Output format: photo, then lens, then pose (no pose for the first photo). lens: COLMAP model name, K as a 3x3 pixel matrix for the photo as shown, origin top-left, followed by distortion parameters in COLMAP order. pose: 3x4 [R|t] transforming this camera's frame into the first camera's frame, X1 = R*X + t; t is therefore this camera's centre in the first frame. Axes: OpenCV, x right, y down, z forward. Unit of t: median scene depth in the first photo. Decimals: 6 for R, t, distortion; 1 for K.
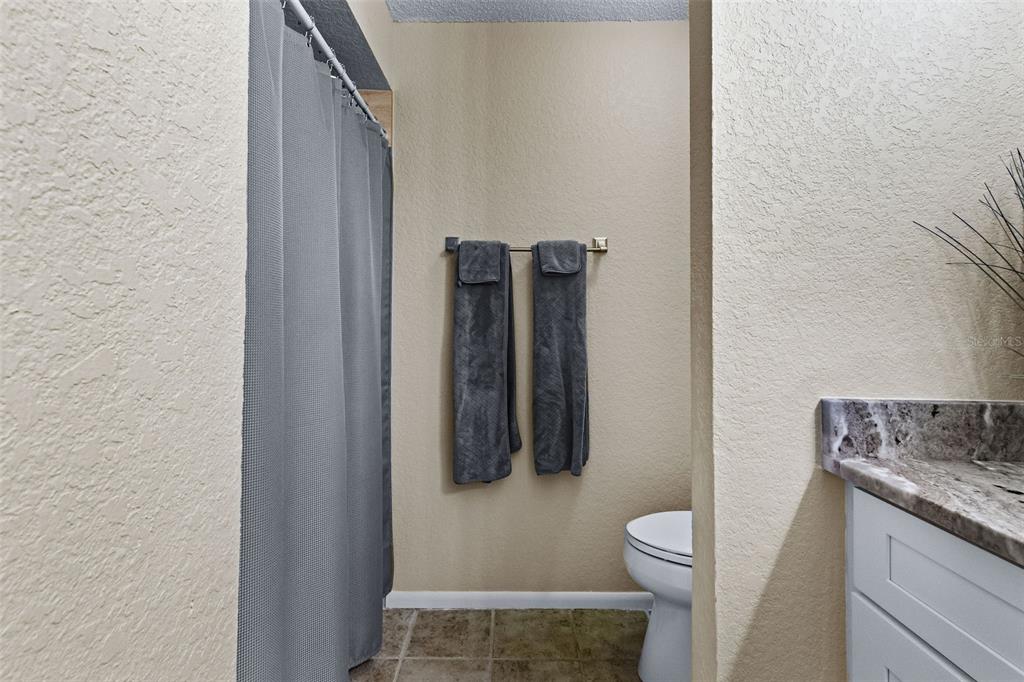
lens RADIAL K [[476.2, 0, 510.1], [0, 476.2, 308.4], [0, 0, 1]] dist [0.011200, -0.000058]
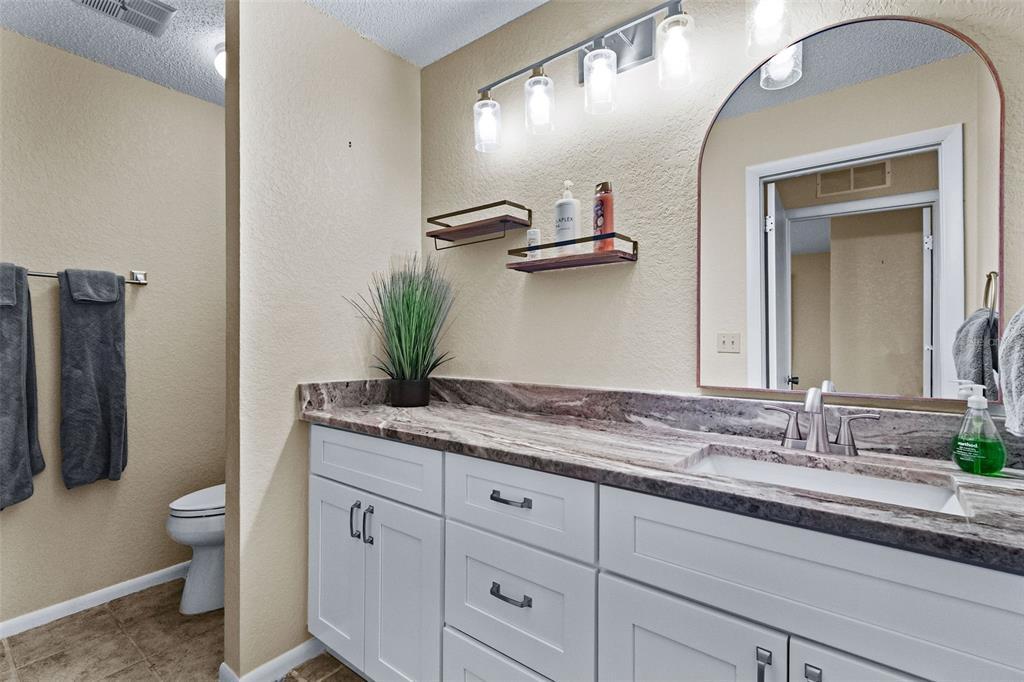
lens RADIAL K [[468.8, 0, 503.8], [0, 468.8, 343.4], [0, 0, 1]] dist [0.005352, -0.001099]
pose [[0.622527, -0.003885, 0.782589, -0.158662], [-0.015468, 0.999731, 0.017267, -0.010510], [-0.782446, -0.022854, 0.622299, -0.411283]]
